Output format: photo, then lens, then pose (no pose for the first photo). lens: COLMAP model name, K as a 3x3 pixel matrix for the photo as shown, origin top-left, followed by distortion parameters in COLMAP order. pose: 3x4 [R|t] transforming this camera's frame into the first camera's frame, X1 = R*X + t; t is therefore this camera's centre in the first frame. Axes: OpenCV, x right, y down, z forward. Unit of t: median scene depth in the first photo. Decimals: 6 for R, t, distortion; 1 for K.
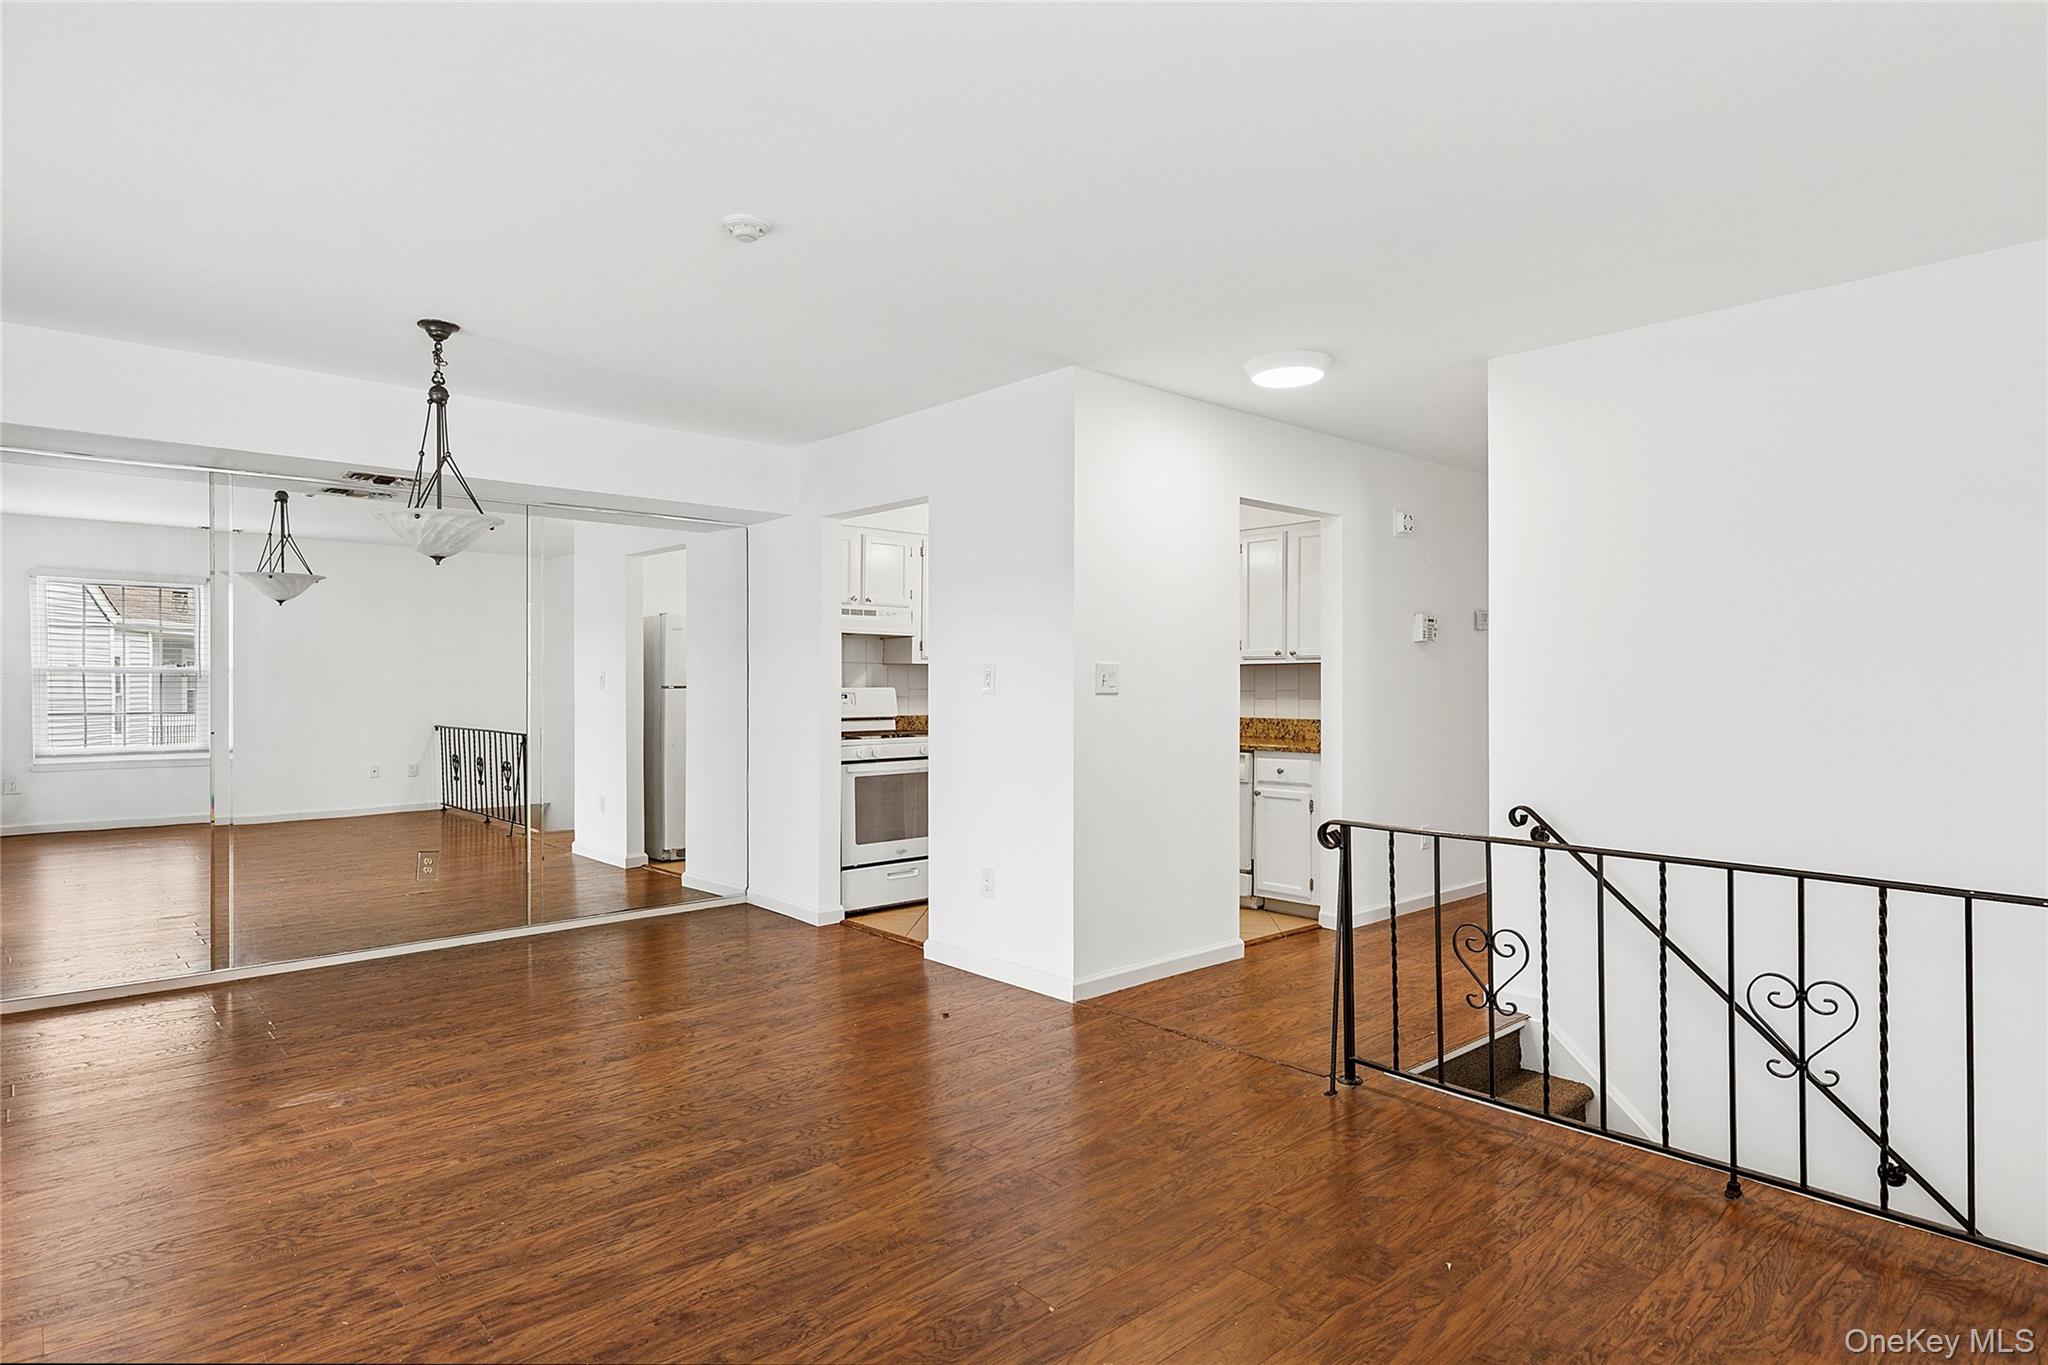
lens RADIAL K [[1036.1, 0, 1026.5], [0, 1036.1, 681.7], [0, 0, 1]] dist [-0.000522, -0.000097]
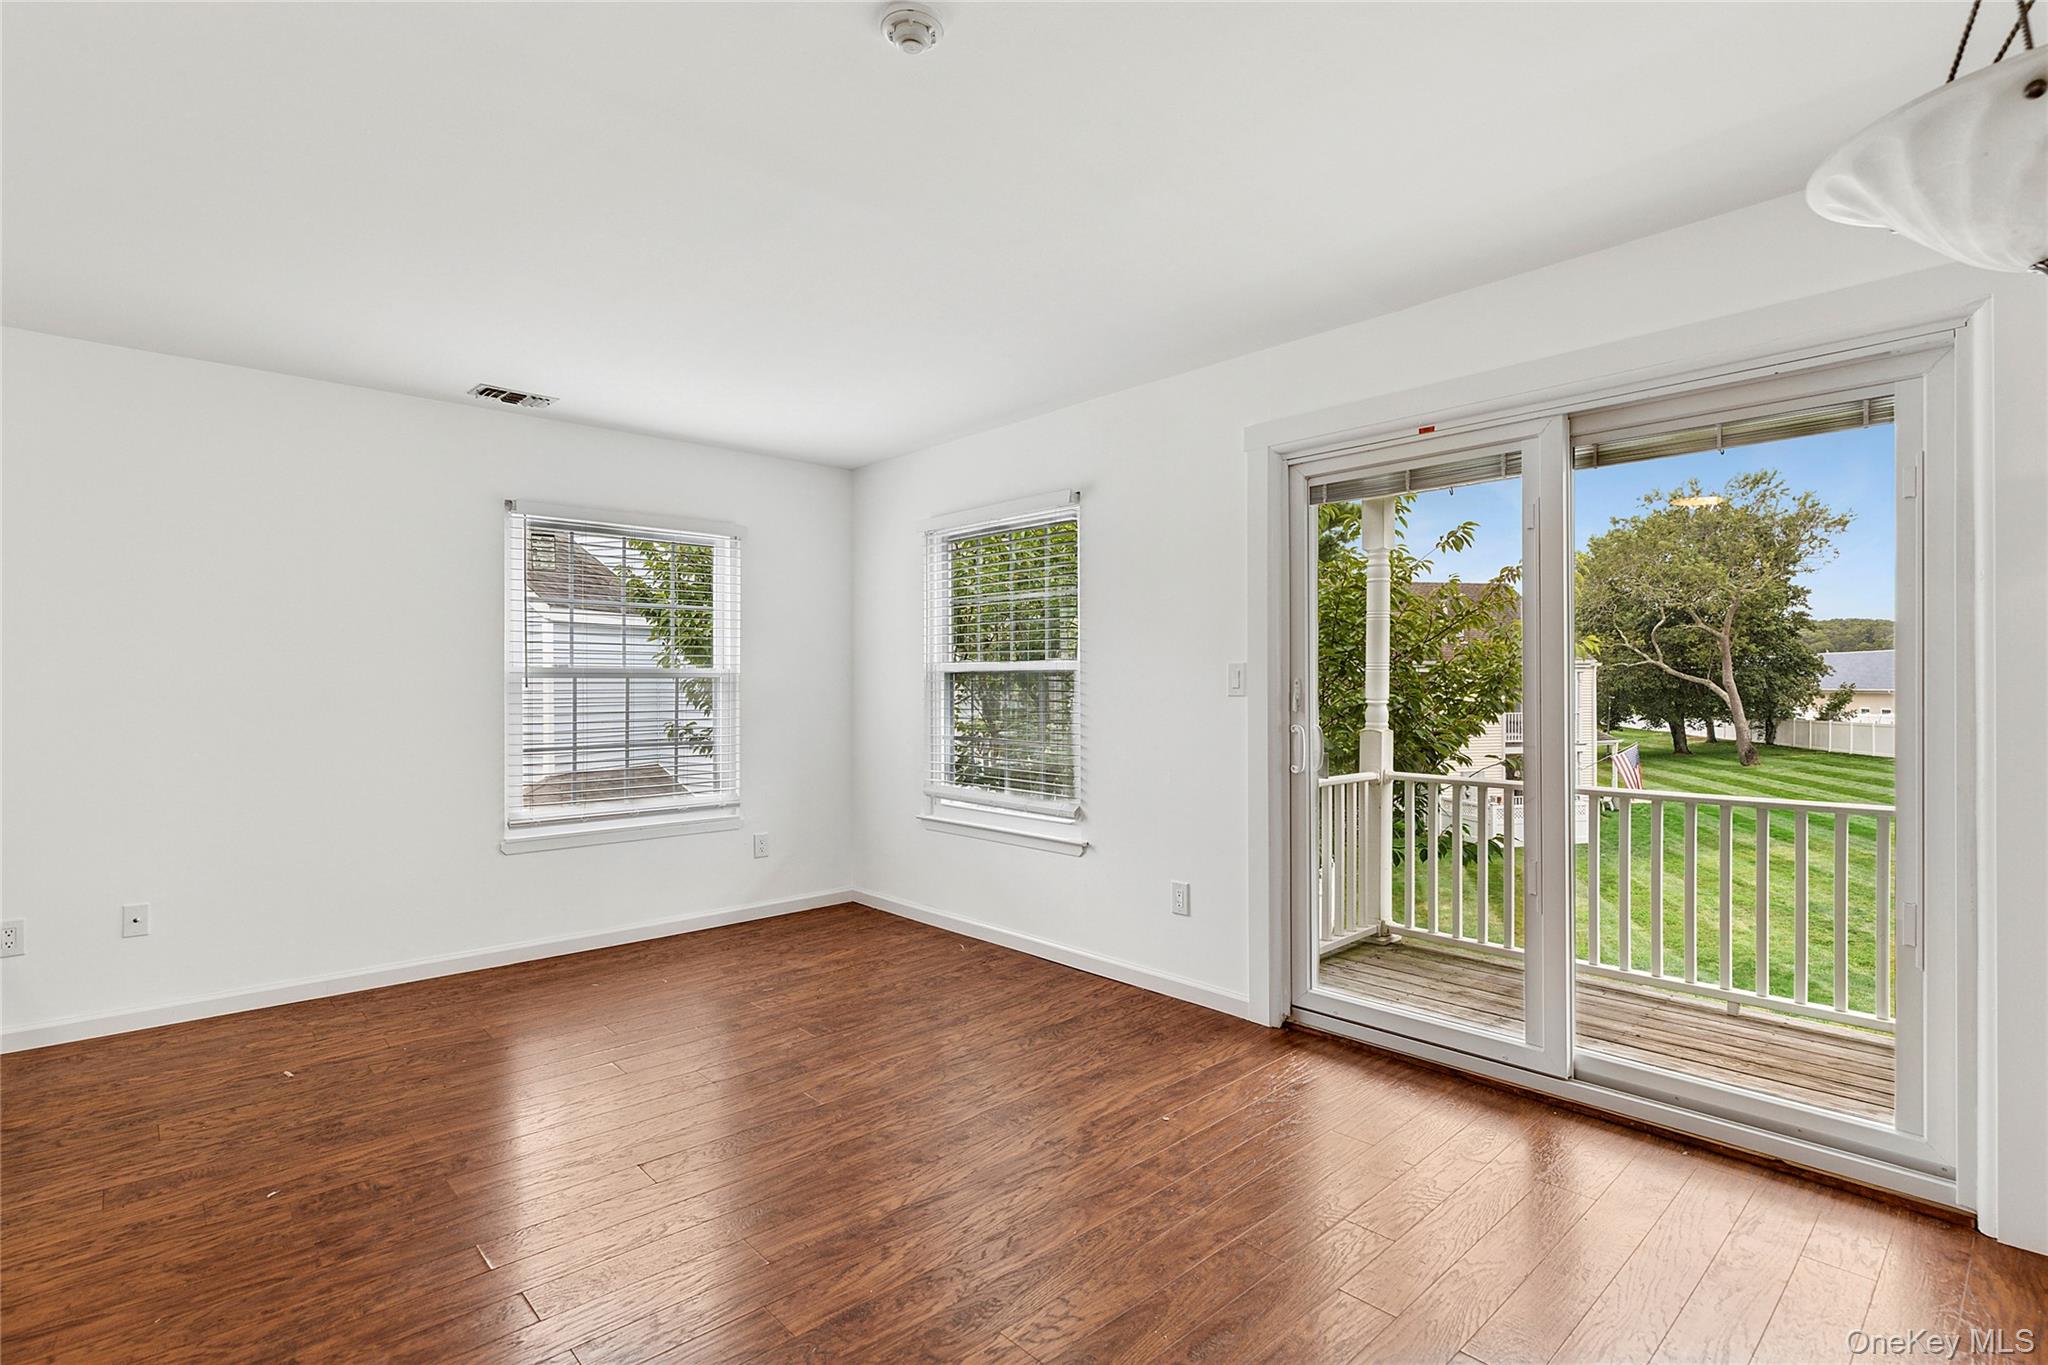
lens RADIAL K [[974.7, 0, 1019.6], [0, 974.7, 681.7], [0, 0, 1]] dist [-0.003545, -0.000139]
pose [[-0.999923, 0.002466, 0.012179, -0.393866], [0.002369, 0.999966, -0.007960, 0.004031], [-0.012199, -0.007931, -0.999894, 1.865982]]
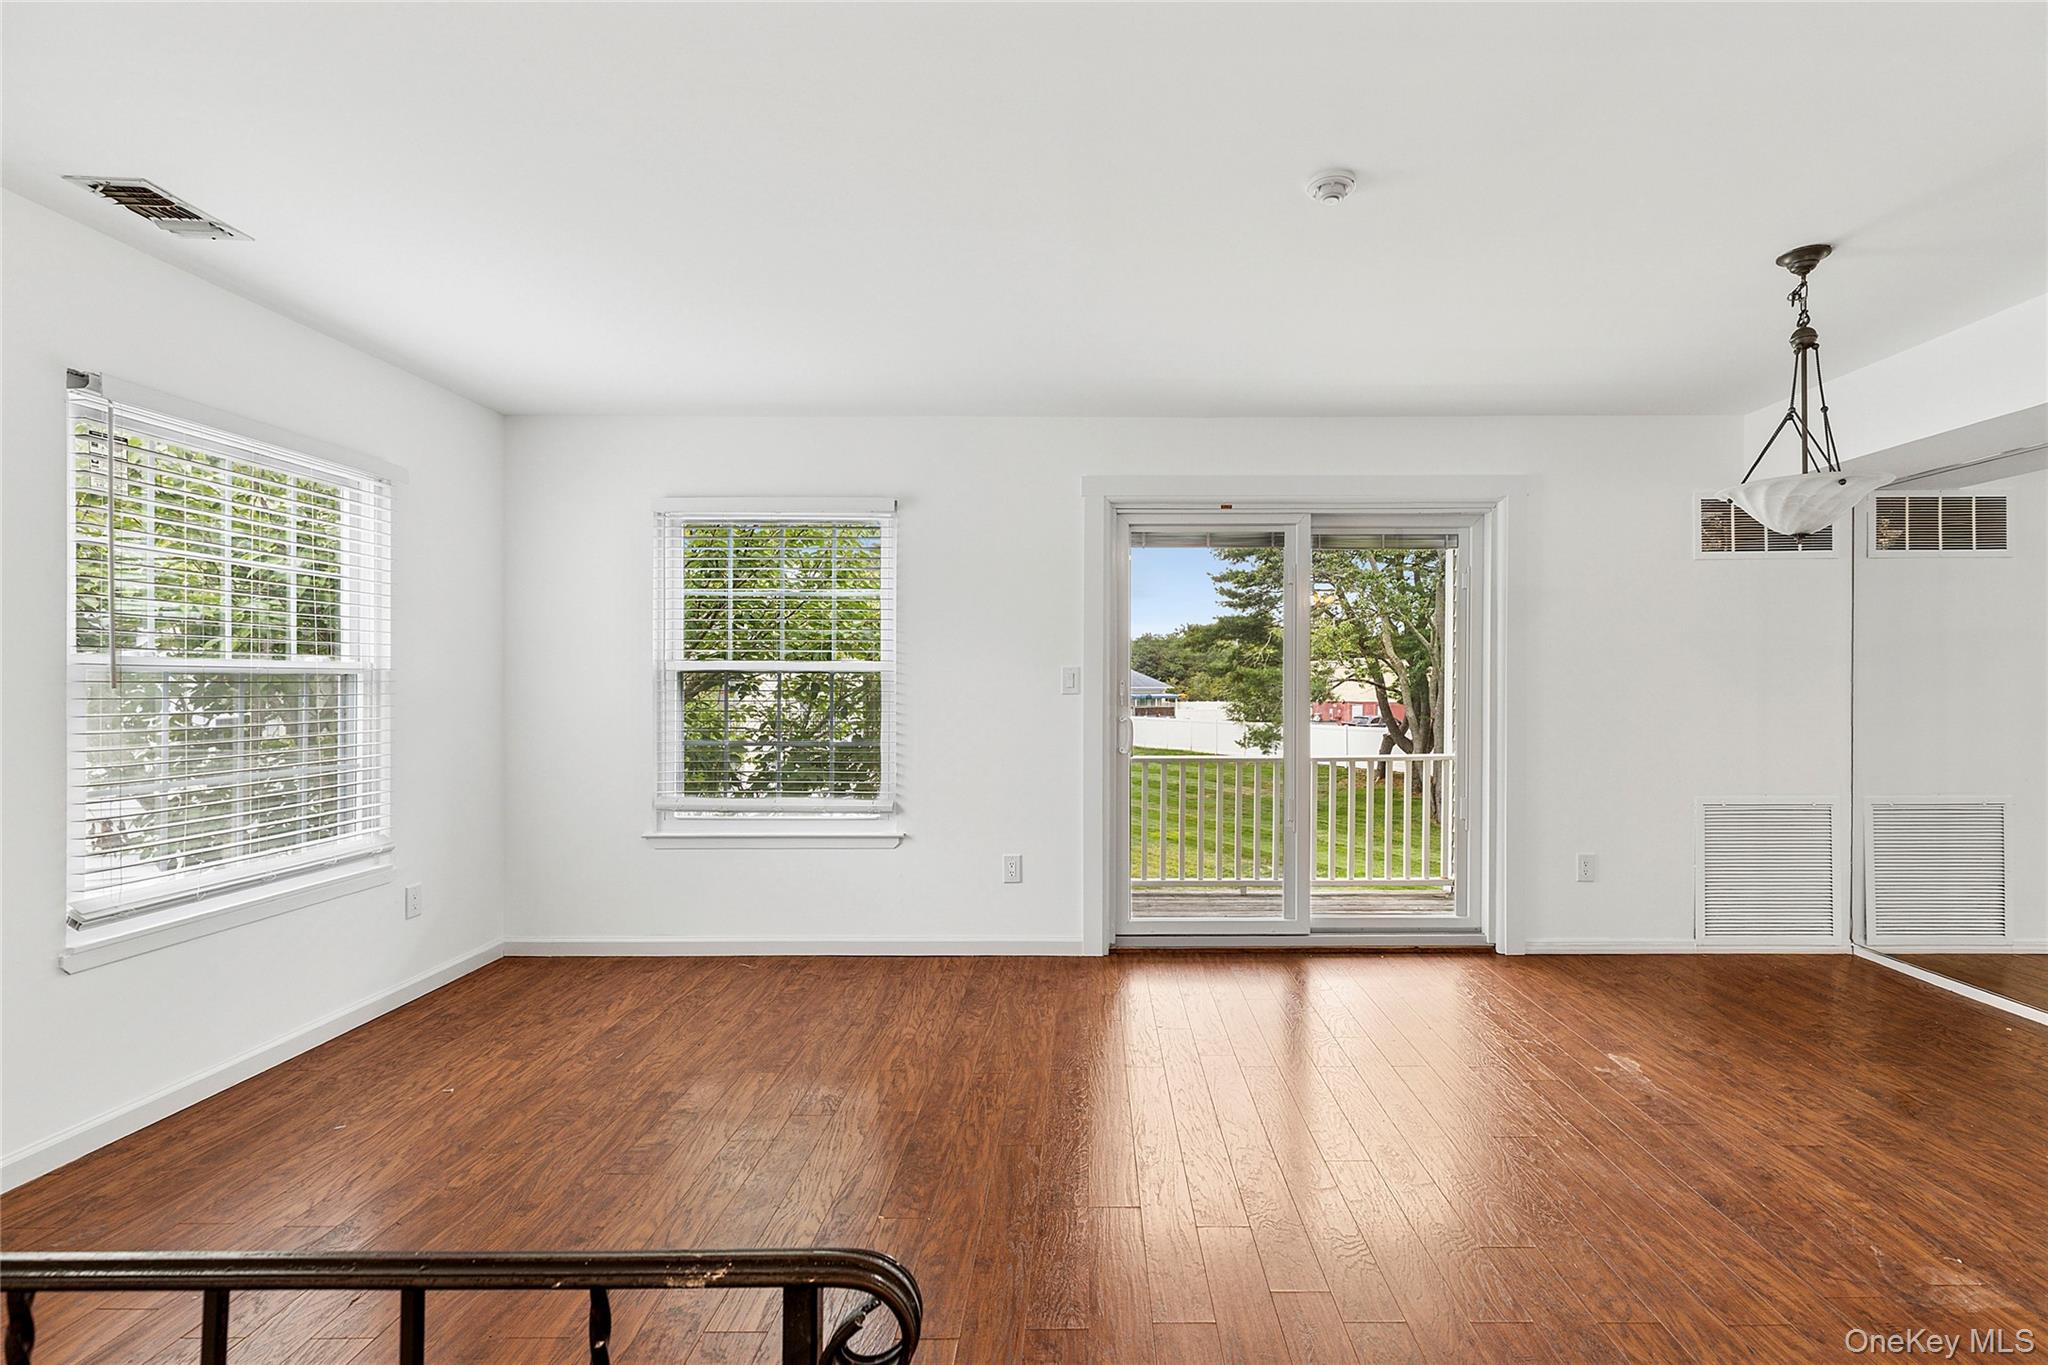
lens RADIAL K [[949.8, 0, 1075.7], [0, 949.8, 688.6], [0, 0, 1]] dist [0.003470, -0.000508]
pose [[-0.676036, 0.004426, -0.736855, 0.561555], [0.004480, 0.999988, 0.001896, 0.001204], [0.736855, -0.002019, -0.676048, 1.589241]]
